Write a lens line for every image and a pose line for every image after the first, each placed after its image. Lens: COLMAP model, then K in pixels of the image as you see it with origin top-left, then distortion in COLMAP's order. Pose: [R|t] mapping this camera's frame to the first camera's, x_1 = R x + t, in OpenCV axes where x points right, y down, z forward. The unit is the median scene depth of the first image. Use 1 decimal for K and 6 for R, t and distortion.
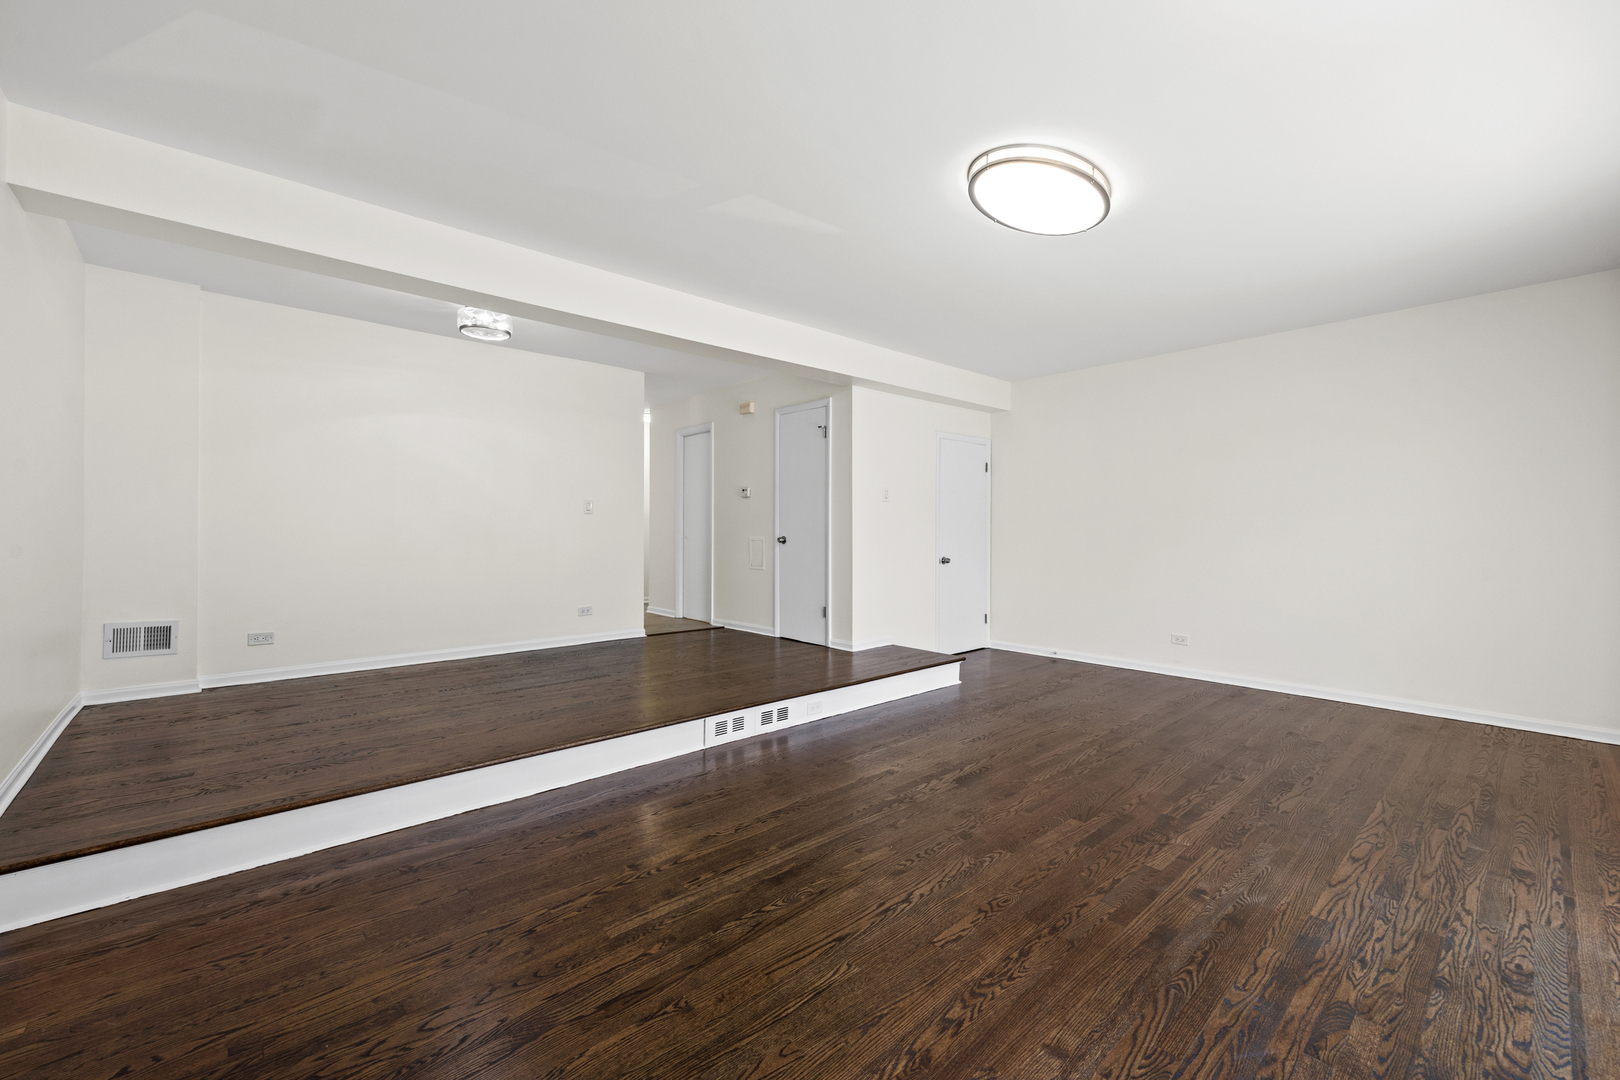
lens RADIAL K [[650.2, 0, 810.1], [0, 650.2, 531.4], [0, 0, 1]] dist [-0.001864, -0.000198]
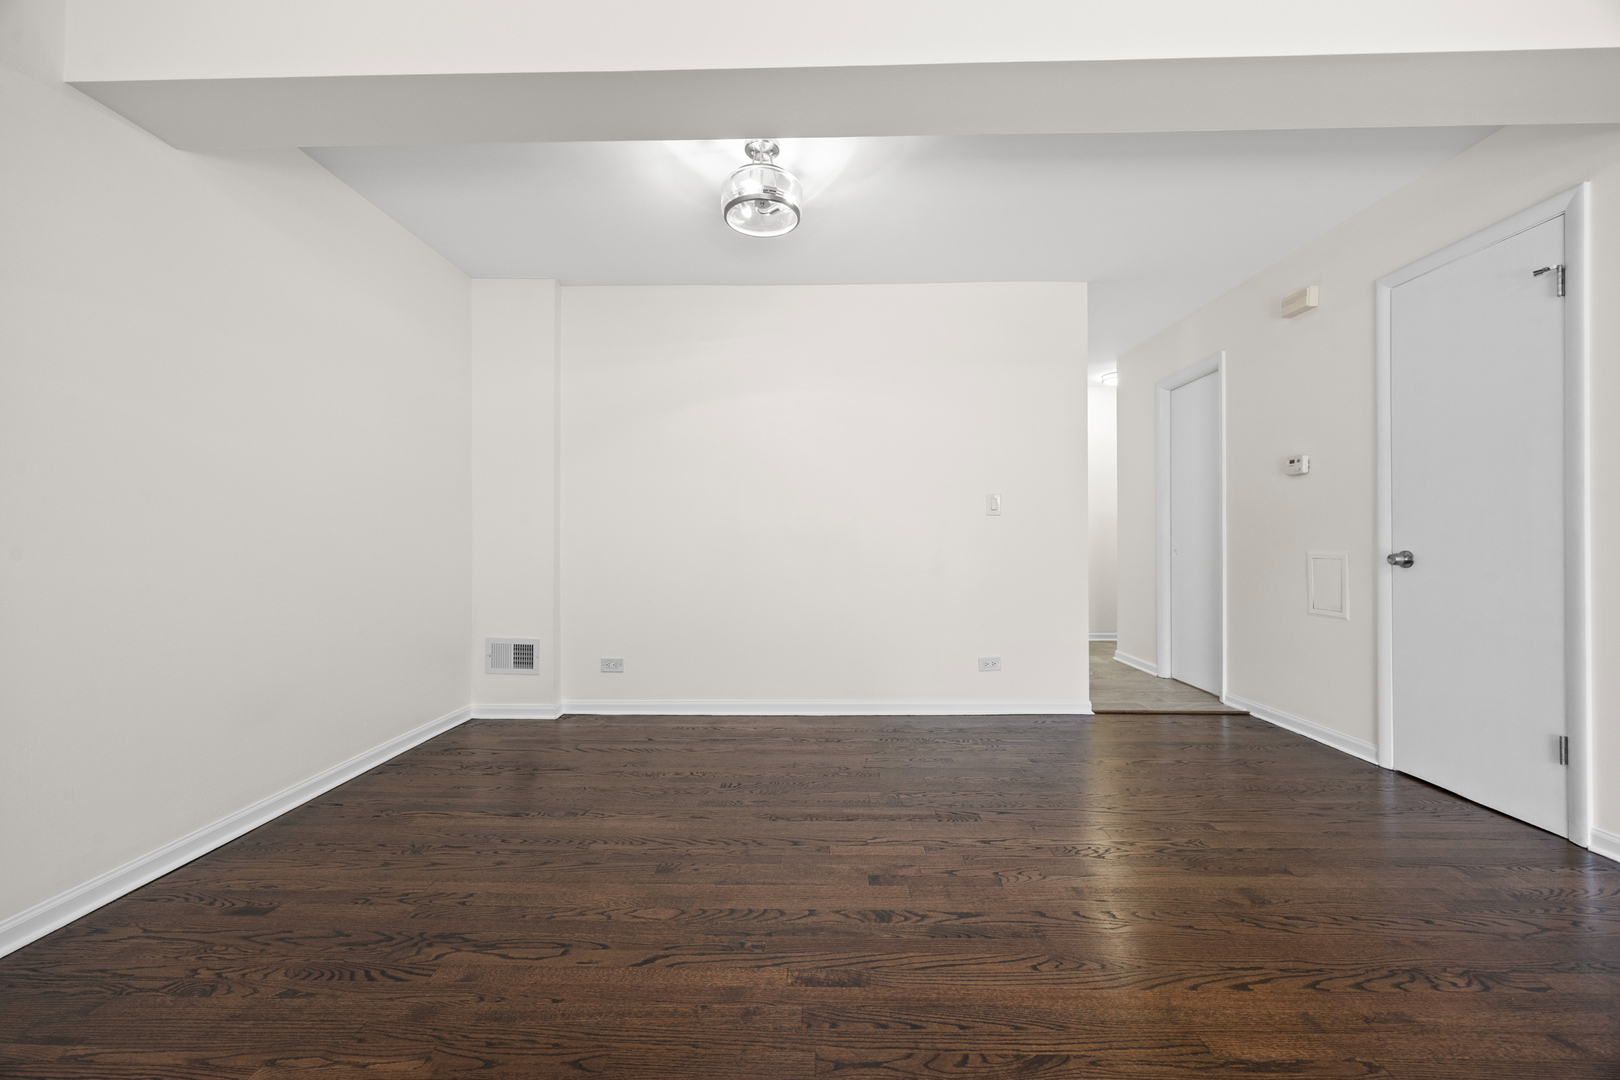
lens RADIAL K [[622.3, 0, 803.1], [0, 622.3, 540.4], [0, 0, 1]] dist [-0.006409, 0.000884]
pose [[0.724686, -0.006170, -0.689051, -0.078371], [0.005267, 0.999980, -0.003415, -0.001199], [0.689059, -0.001154, 0.724705, 0.646815]]
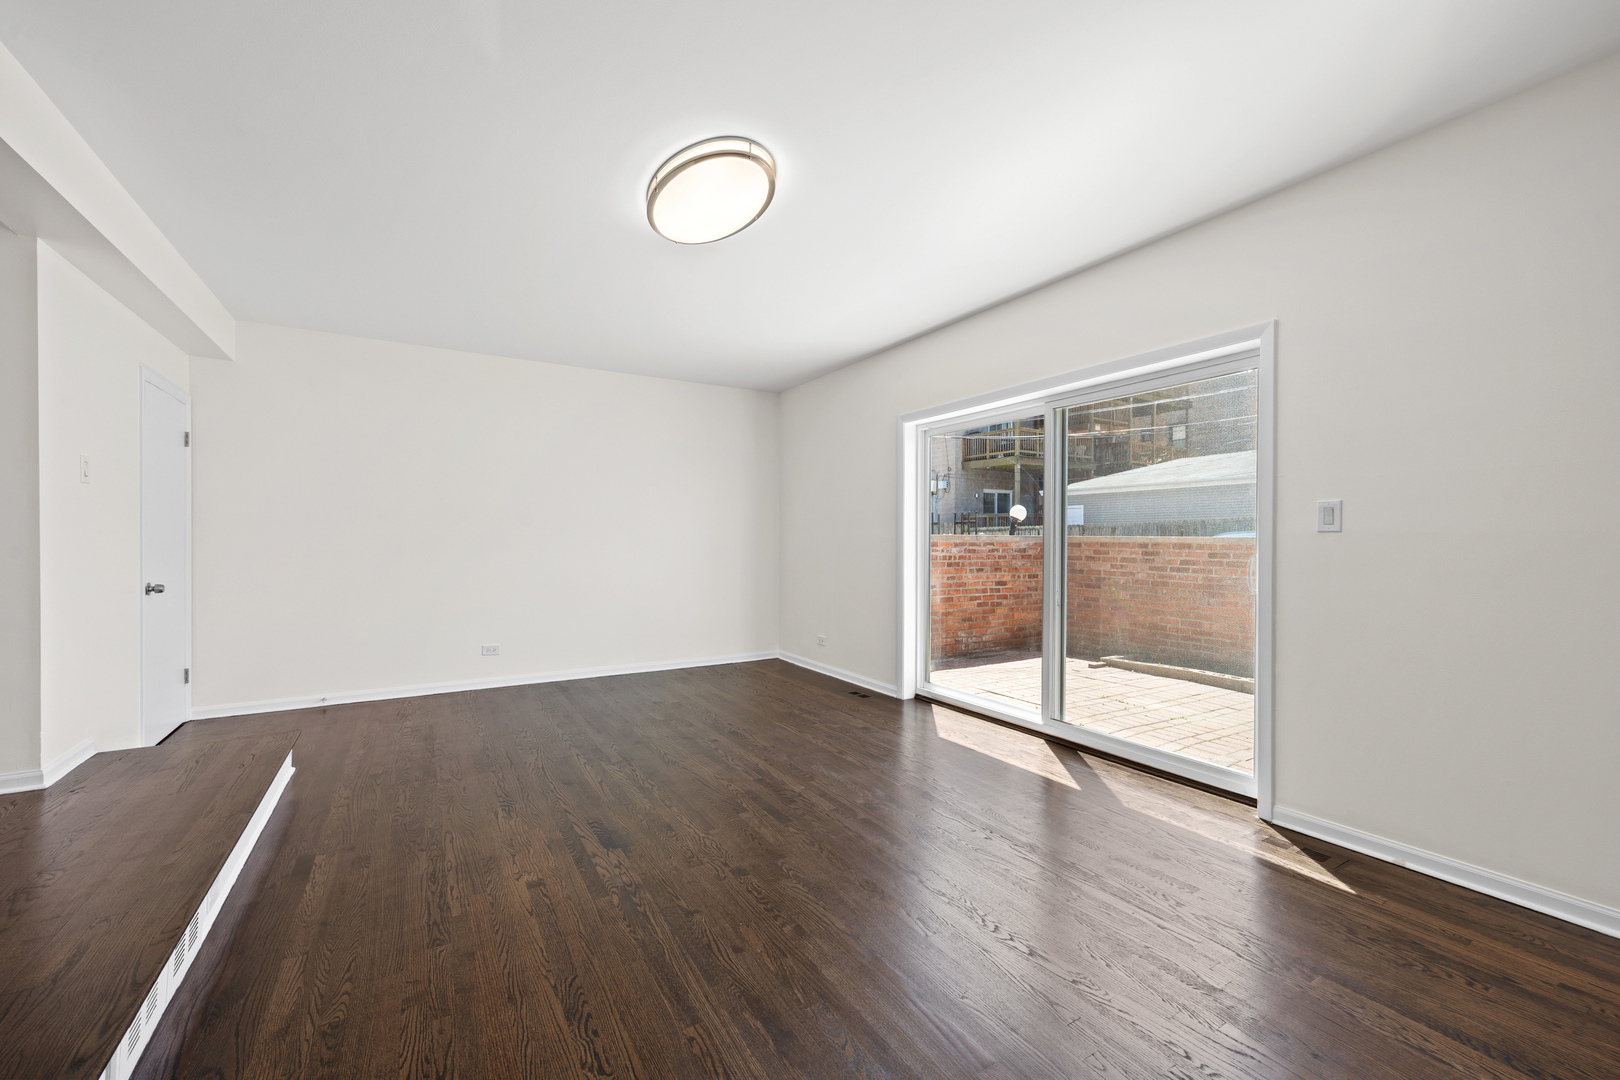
lens RADIAL K [[650.2, 0, 812.8], [0, 650.2, 542.1], [0, 0, 1]] dist [-0.001864, -0.000198]
pose [[0.186893, -0.005657, 0.982364, -0.446180], [-0.000089, 0.999983, 0.005776, -0.001969], [-0.982380, -0.001167, 0.186889, 0.508867]]
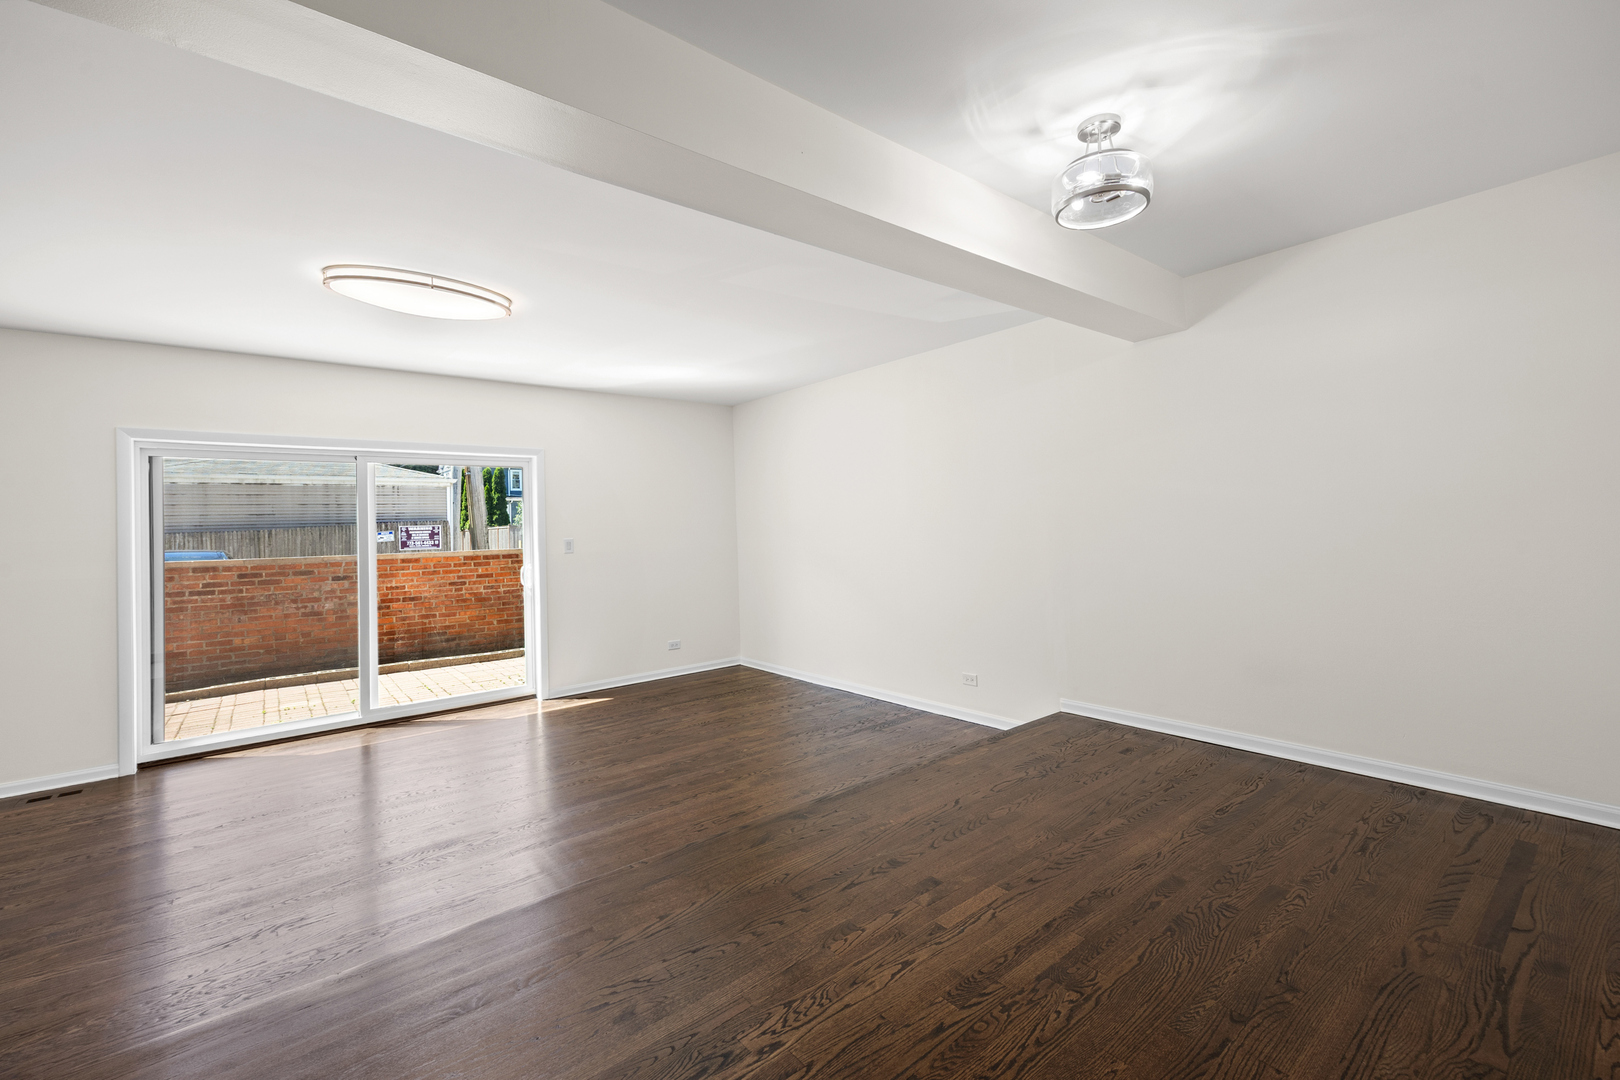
lens RADIAL K [[650.2, 0, 807.0], [0, 650.2, 530.1], [0, 0, 1]] dist [-0.001864, -0.000198]
pose [[-0.998023, 0.026699, 0.056904, -0.298885], [0.026955, 0.999630, 0.003728, -0.054655], [-0.056784, 0.005254, -0.998373, 1.607084]]
